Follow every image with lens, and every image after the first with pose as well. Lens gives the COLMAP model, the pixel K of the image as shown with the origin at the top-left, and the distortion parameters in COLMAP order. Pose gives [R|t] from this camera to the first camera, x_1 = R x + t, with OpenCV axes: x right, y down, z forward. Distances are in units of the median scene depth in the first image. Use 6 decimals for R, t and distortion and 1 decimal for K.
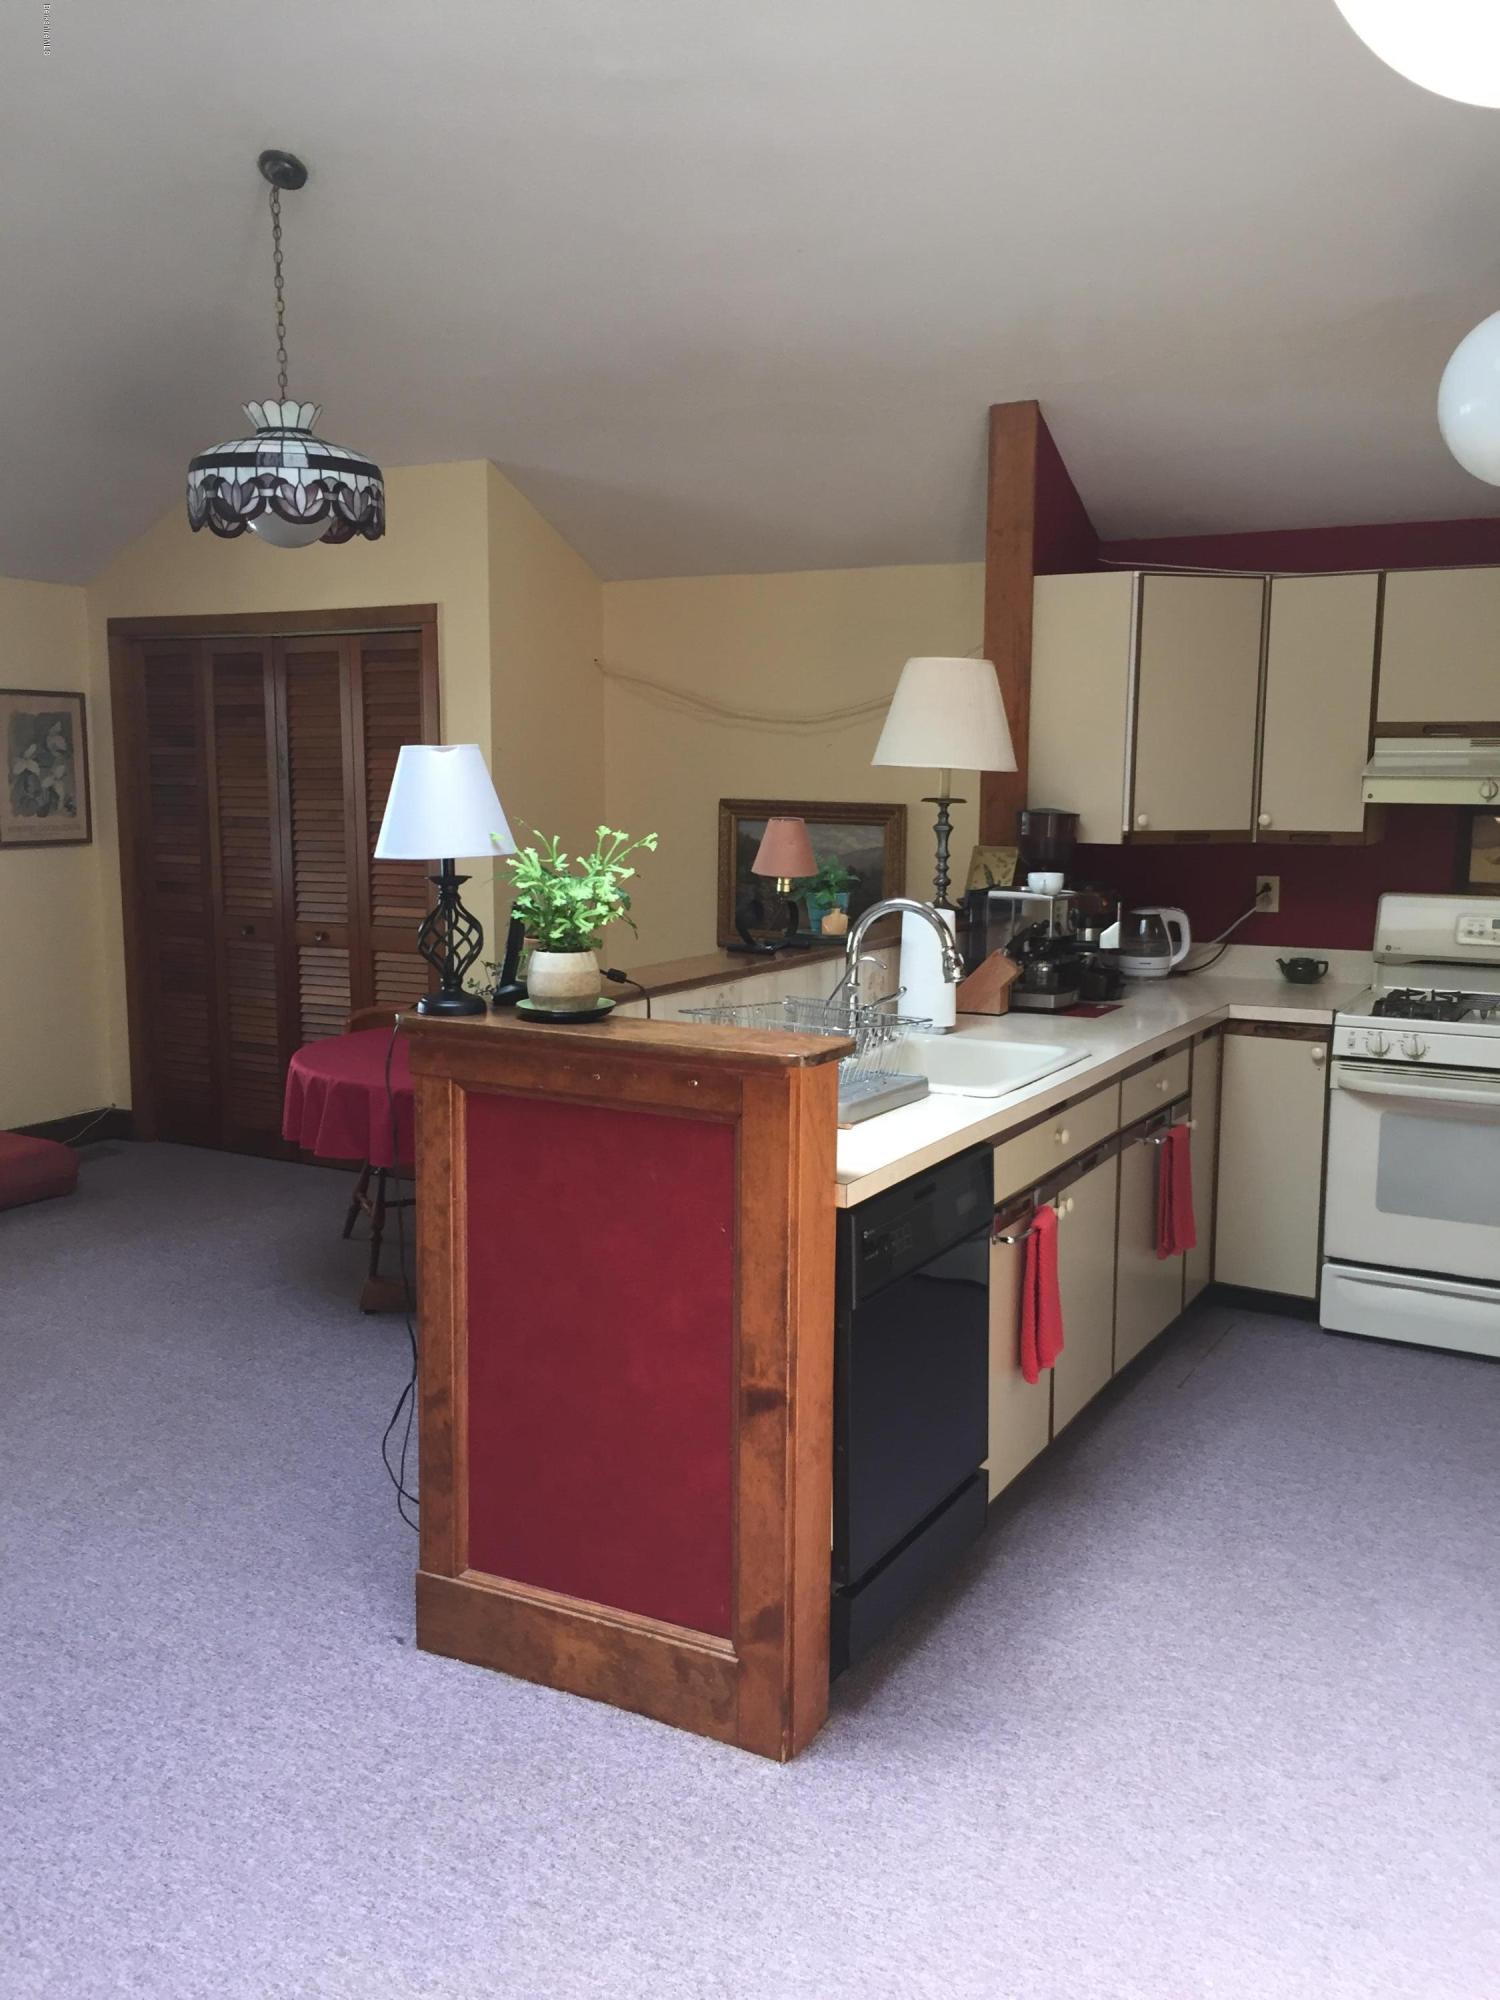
lens RADIAL K [[1713.7, 0, 765.0], [0, 1713.7, 1010.3], [0, 0, 1]] dist [0.080767, -0.115920]
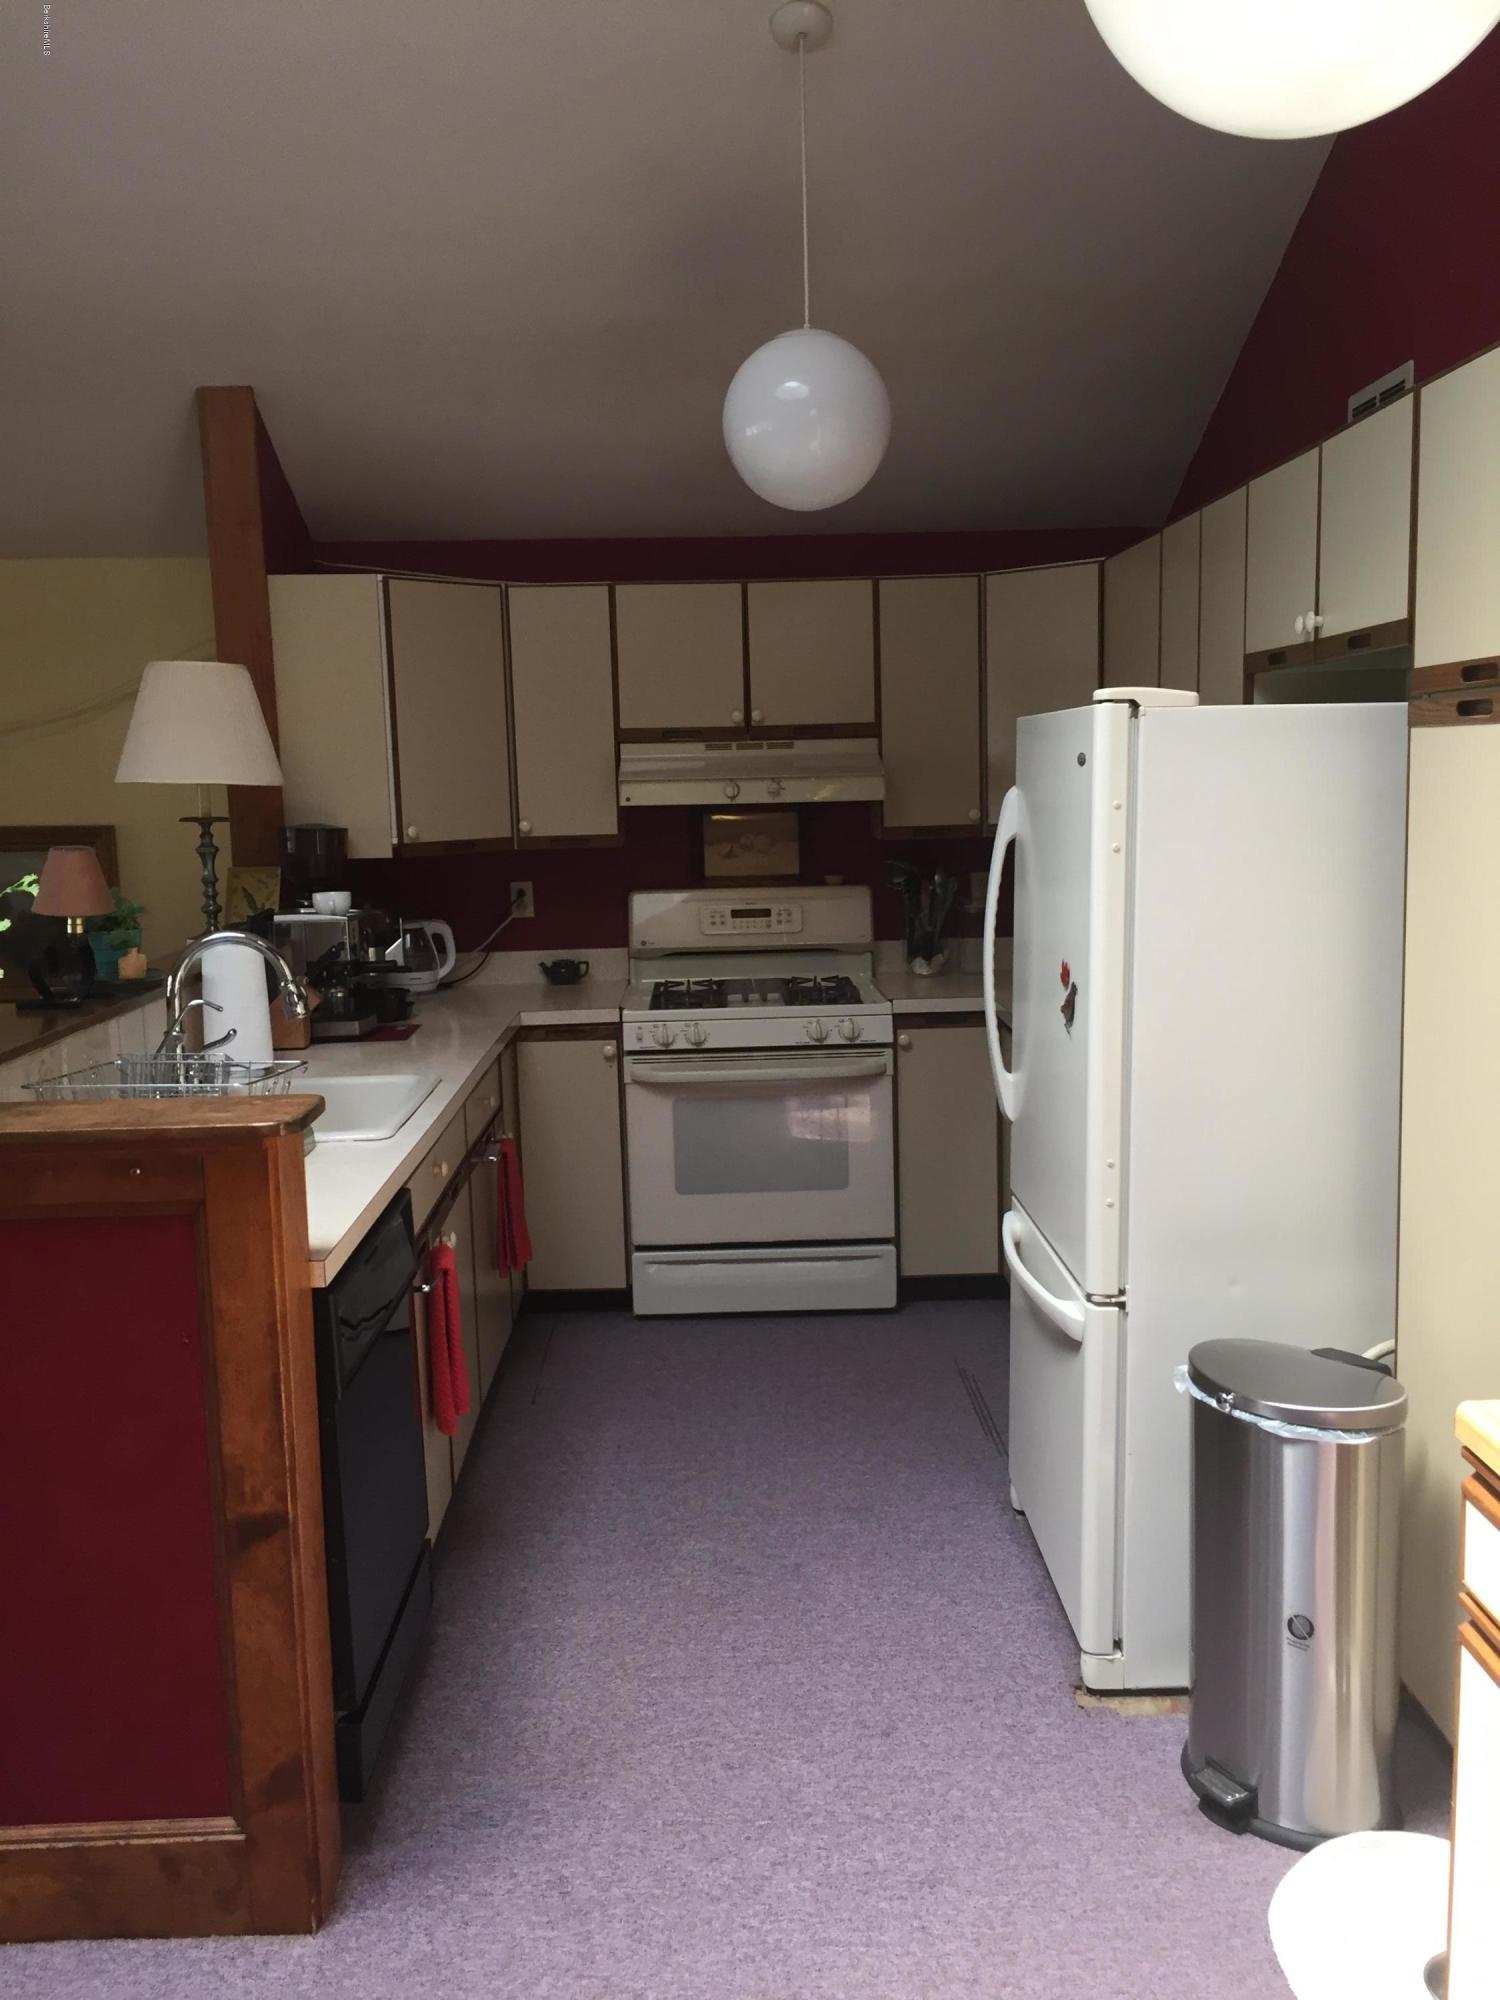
lens RADIAL K [[1713.7, 0, 763.0], [0, 1713.7, 1006.3], [0, 0, 1]] dist [0.080767, -0.115920]
pose [[0.861123, -0.098776, 0.498708, -0.107645], [0.102109, 0.994558, 0.020674, -0.013353], [-0.498036, 0.033120, 0.866523, 0.068933]]
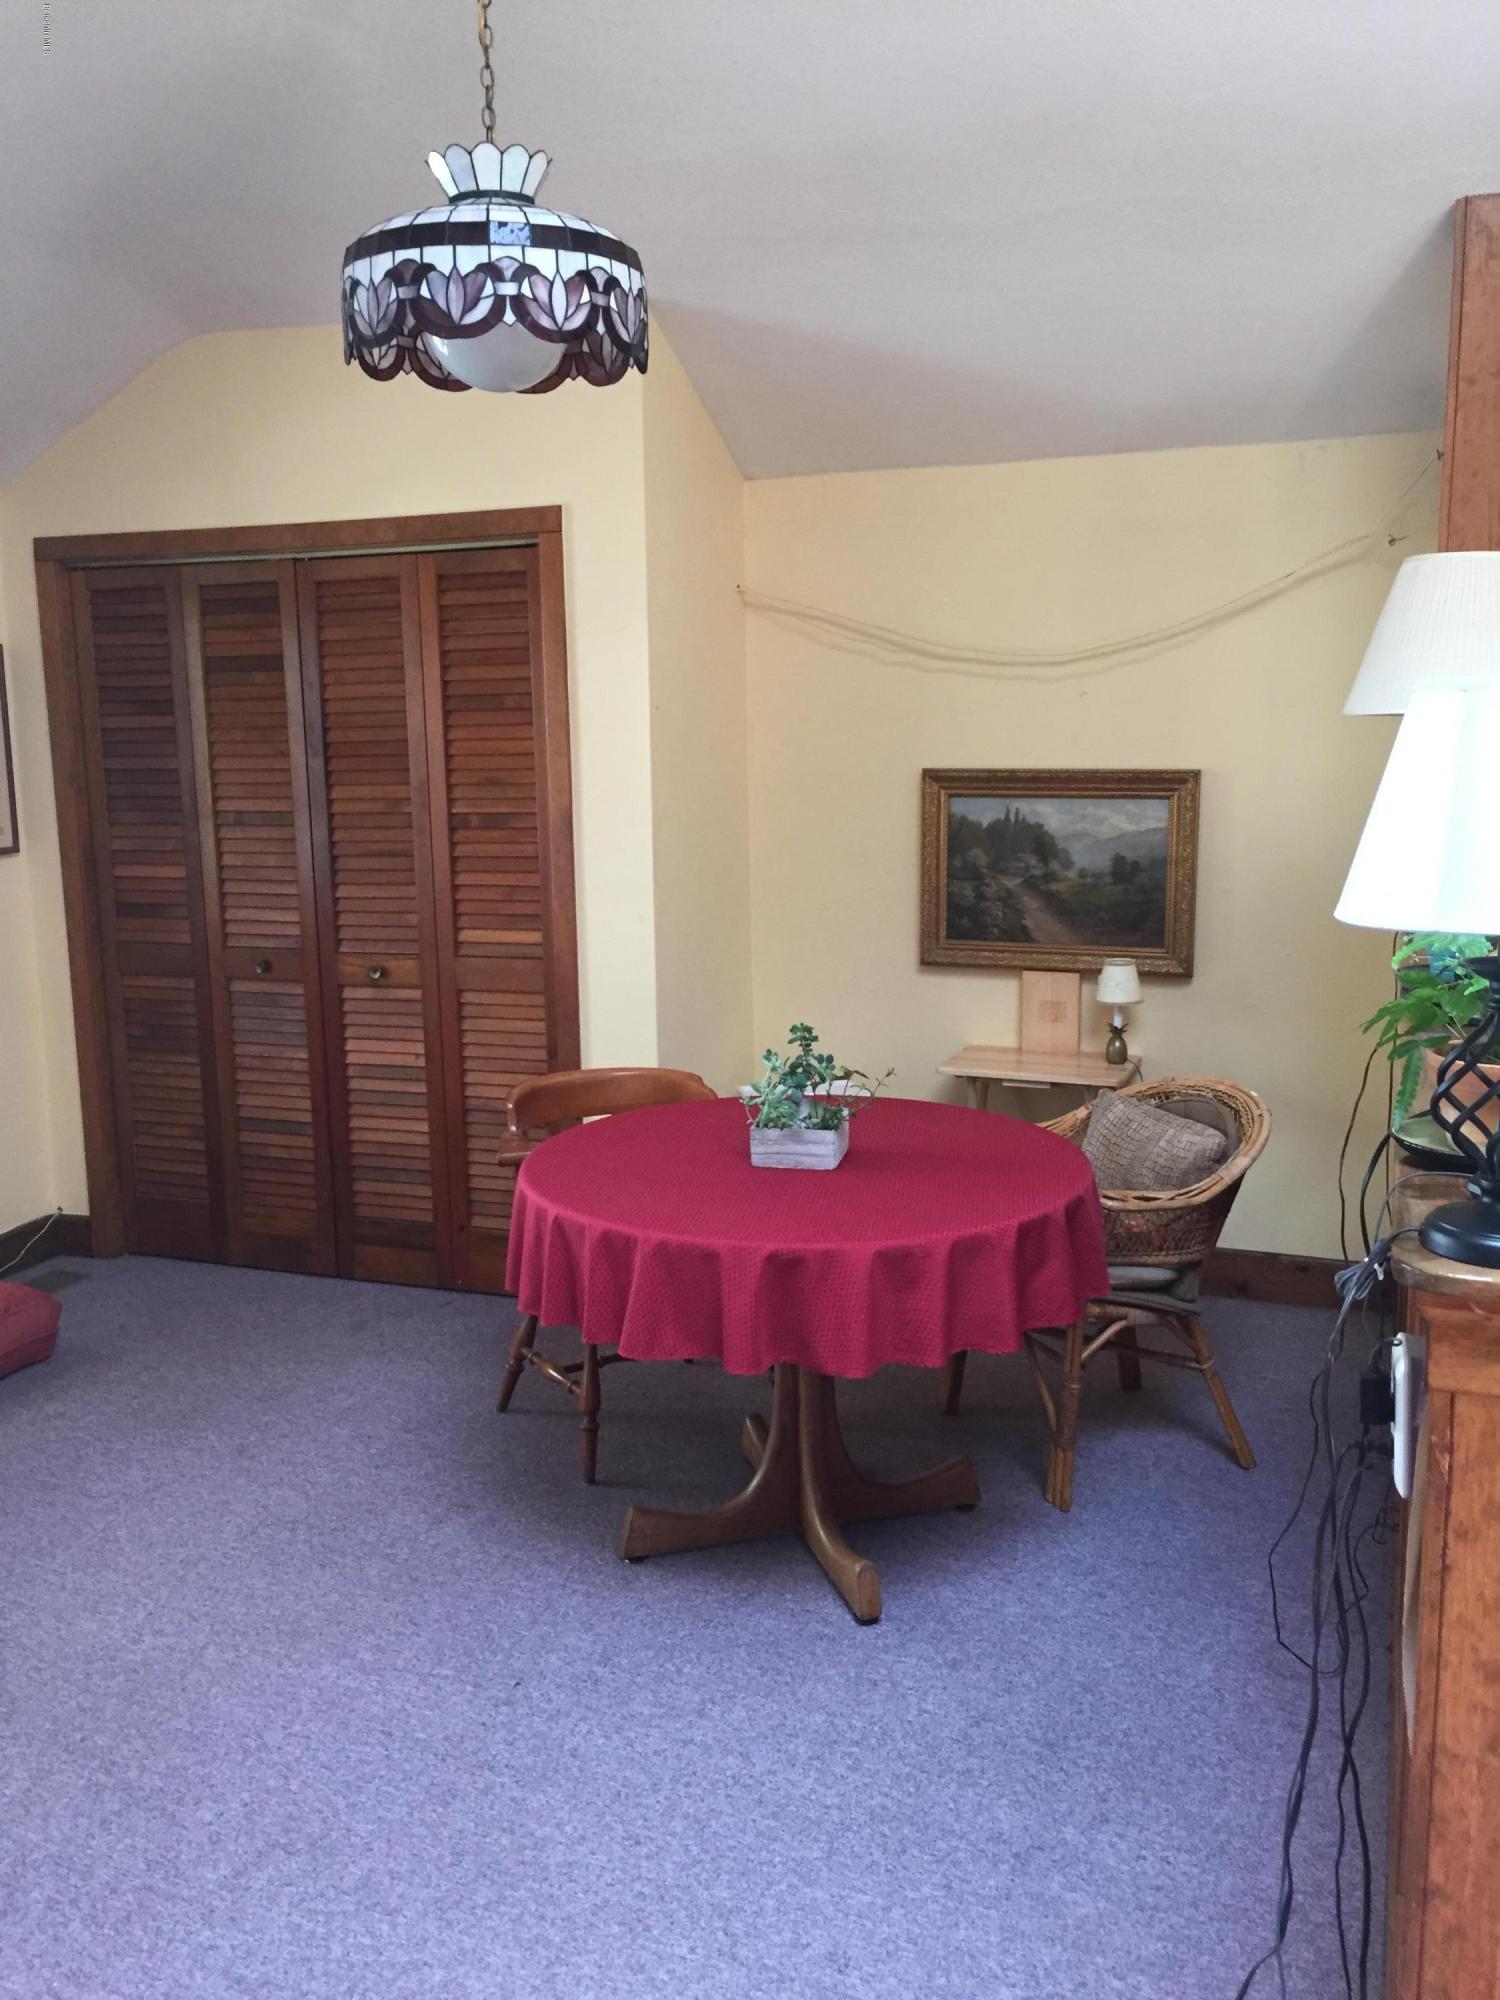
lens RADIAL K [[1713.7, 0, 760.7], [0, 1713.7, 1003.8], [0, 0, 1]] dist [0.080767, -0.115920]
pose [[0.988915, -0.044543, 0.141643, -0.277469], [0.042076, 0.998907, 0.020364, -0.051869], [-0.142395, -0.014179, 0.989708, 0.353536]]
